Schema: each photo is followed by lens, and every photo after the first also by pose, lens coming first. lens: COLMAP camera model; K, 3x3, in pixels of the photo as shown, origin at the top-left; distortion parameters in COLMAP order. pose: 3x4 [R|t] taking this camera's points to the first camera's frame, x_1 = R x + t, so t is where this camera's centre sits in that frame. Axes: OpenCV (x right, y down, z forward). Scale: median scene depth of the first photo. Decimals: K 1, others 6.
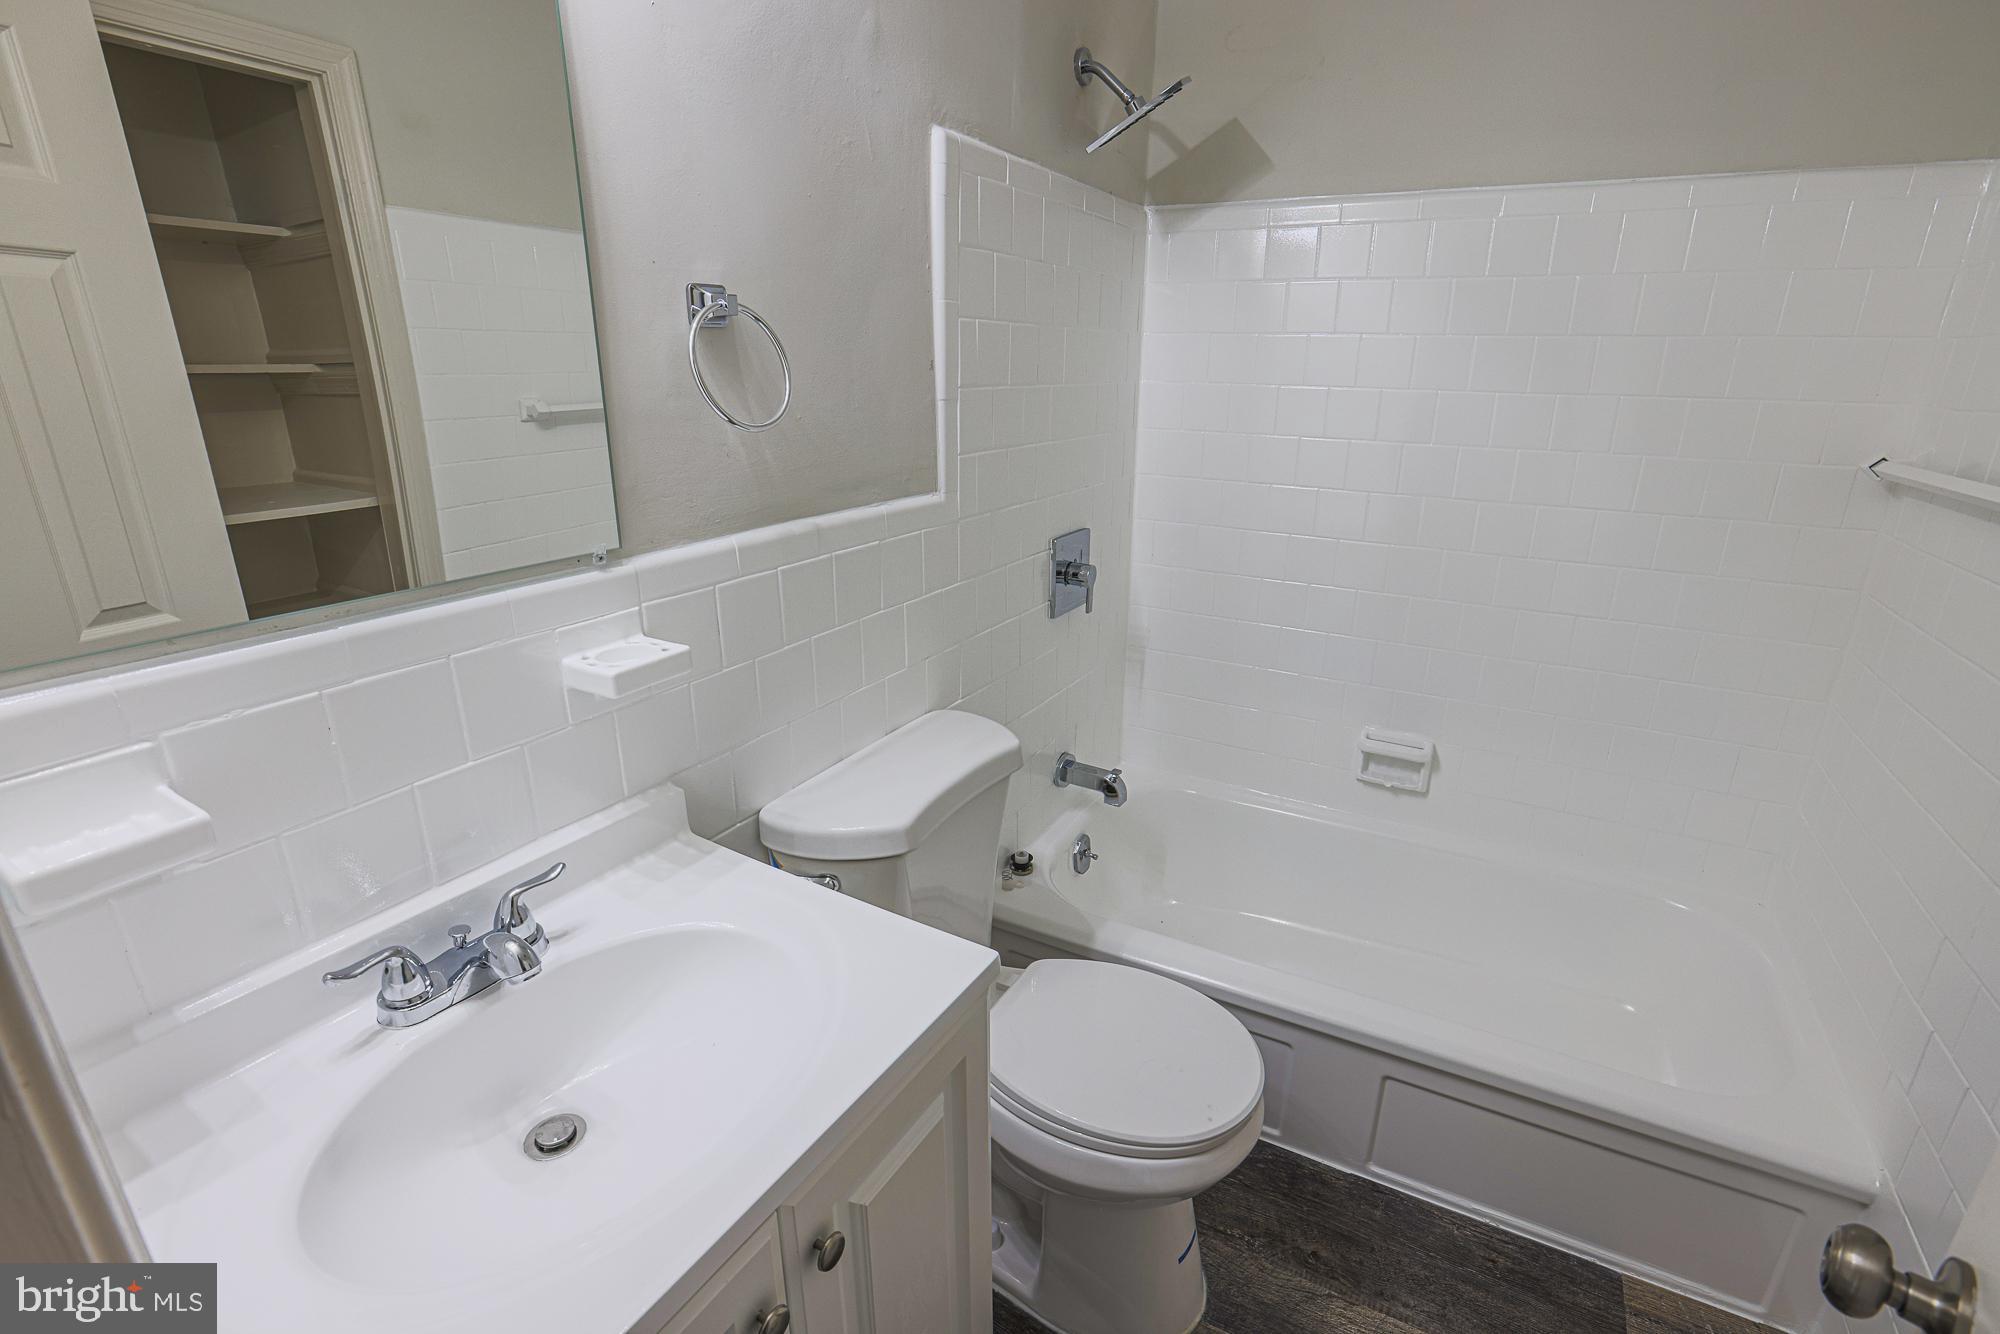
lens RADIAL K [[934.3, 0, 1014.9], [0, 934.3, 646.2], [0, 0, 1]] dist [-0.052567, 0.024748]
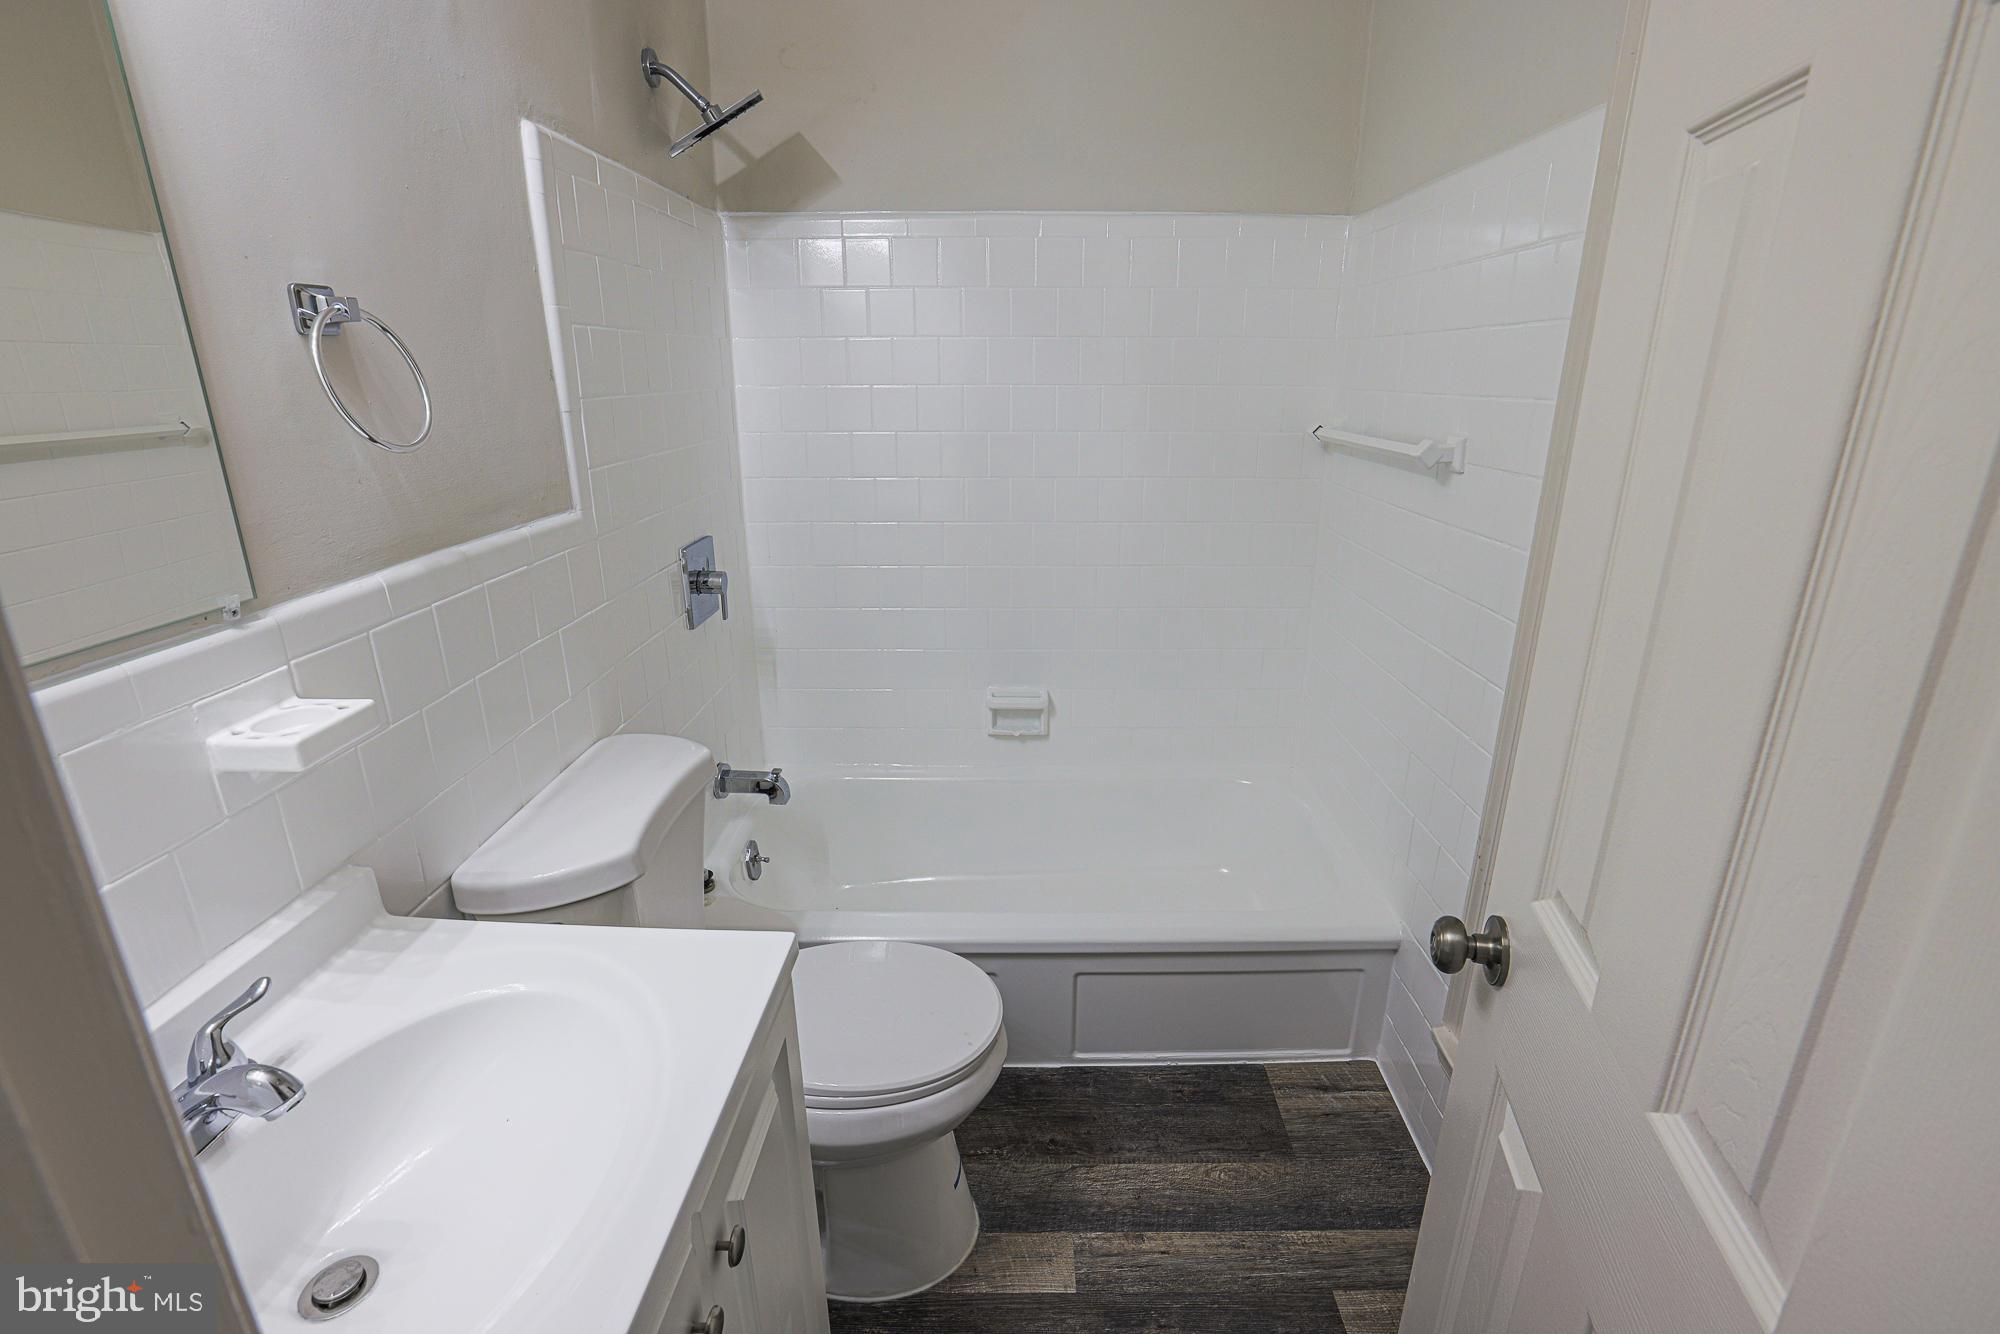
lens RADIAL K [[934.3, 0, 1014.9], [0, 934.3, 646.2], [0, 0, 1]] dist [-0.052567, 0.024748]
pose [[0.880608, -0.148069, 0.450117, -0.142308], [0.149570, 0.988218, 0.032461, 0.009231], [-0.449620, 0.038738, 0.892380, -0.031762]]
